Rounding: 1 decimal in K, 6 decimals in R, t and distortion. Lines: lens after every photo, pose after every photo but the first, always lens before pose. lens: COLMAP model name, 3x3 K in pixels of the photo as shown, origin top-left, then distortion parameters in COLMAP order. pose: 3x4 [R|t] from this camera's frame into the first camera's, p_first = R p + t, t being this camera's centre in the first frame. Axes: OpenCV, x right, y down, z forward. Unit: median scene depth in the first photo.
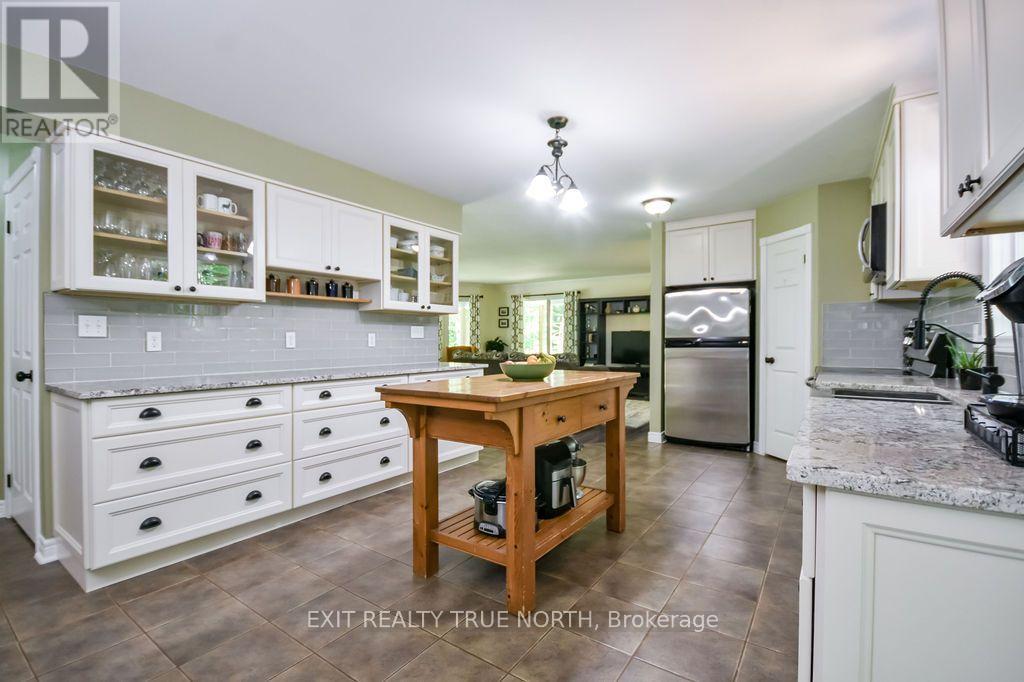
lens RADIAL K [[466.5, 0, 509.3], [0, 466.5, 340.7], [0, 0, 1]] dist [0.000838, -0.004615]
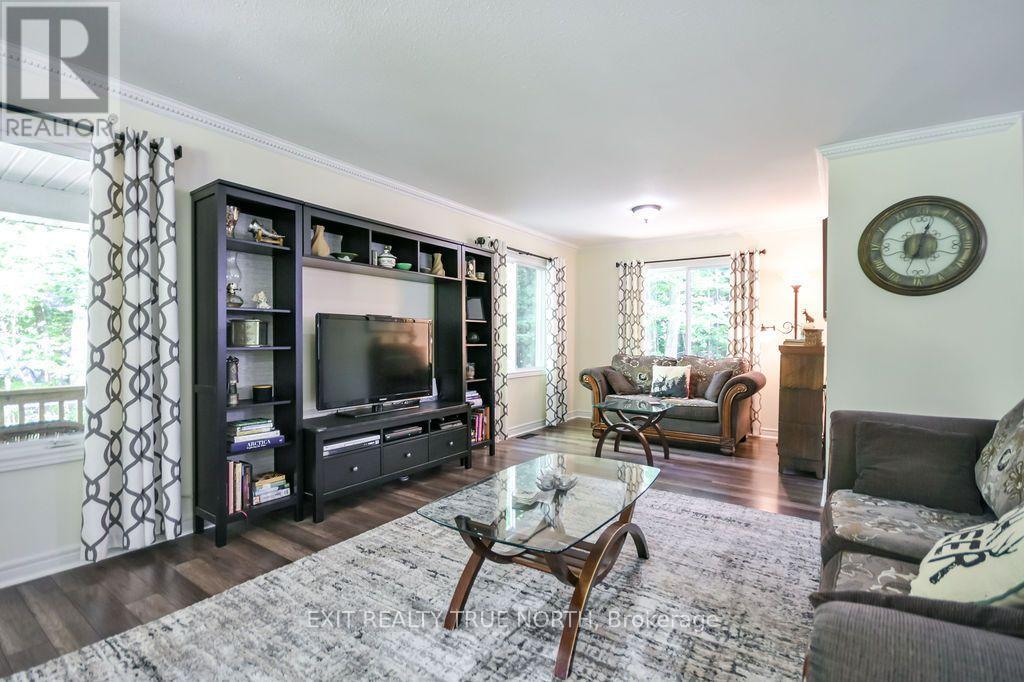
lens RADIAL K [[466.5, 0, 512.4], [0, 466.5, 342.8], [0, 0, 1]] dist [0.000838, -0.004615]
pose [[-0.011378, -0.008343, 0.999900, -0.240203], [0.001466, 0.999964, 0.008360, -0.003342], [-0.999934, 0.001561, -0.011365, 1.814562]]
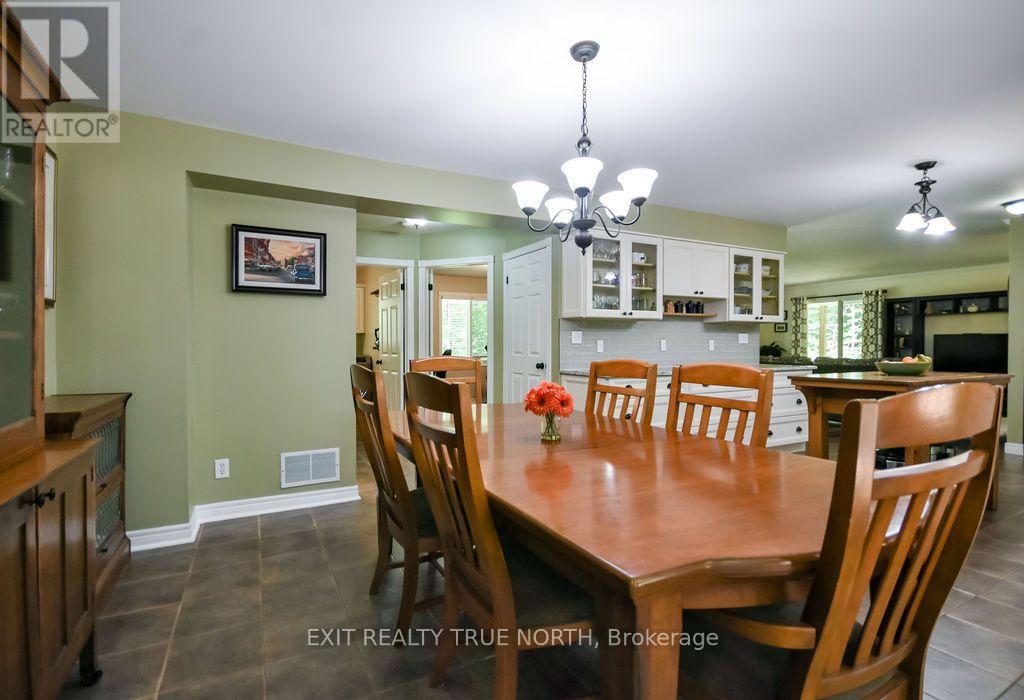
lens RADIAL K [[490.5, 0, 473.2], [0, 490.5, 349.4], [0, 0, 1]] dist [-0.002161, -0.002752]
pose [[0.879782, -0.000504, -0.475378, -0.222643], [0.003364, 0.999981, 0.005165, 0.000631], [0.475366, -0.006143, 0.879767, -0.462711]]
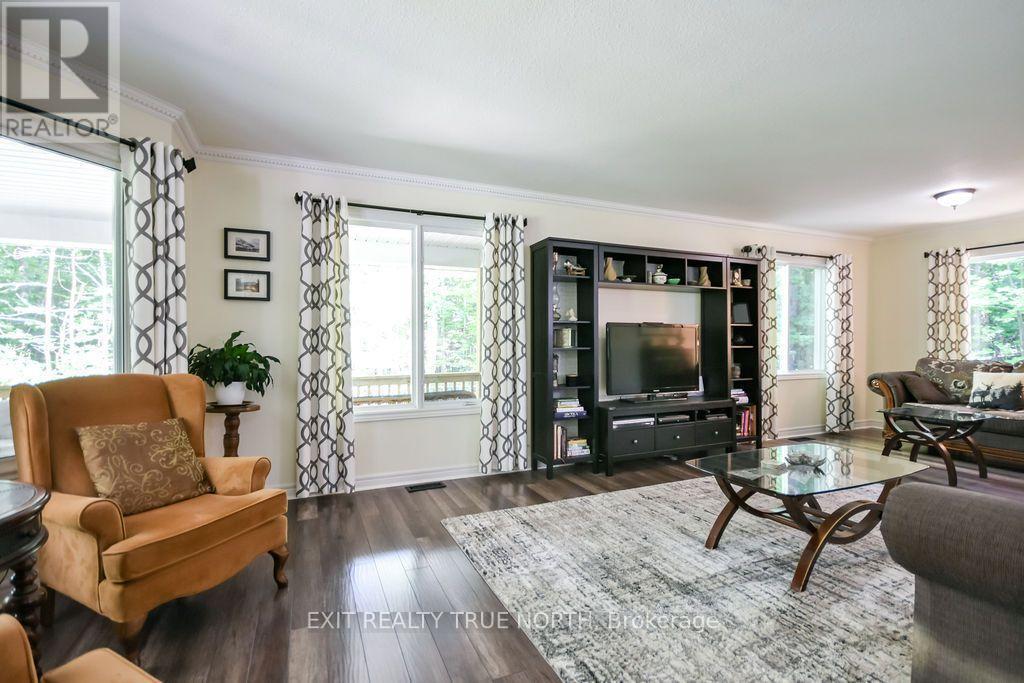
lens RADIAL K [[466.5, 0, 515.0], [0, 466.5, 347.7], [0, 0, 1]] dist [0.000838, -0.004615]
pose [[0.514098, -0.011836, 0.857649, -0.436696], [0.006216, 0.999930, 0.010073, -0.002563], [-0.857709, 0.000153, 0.514136, 1.776814]]
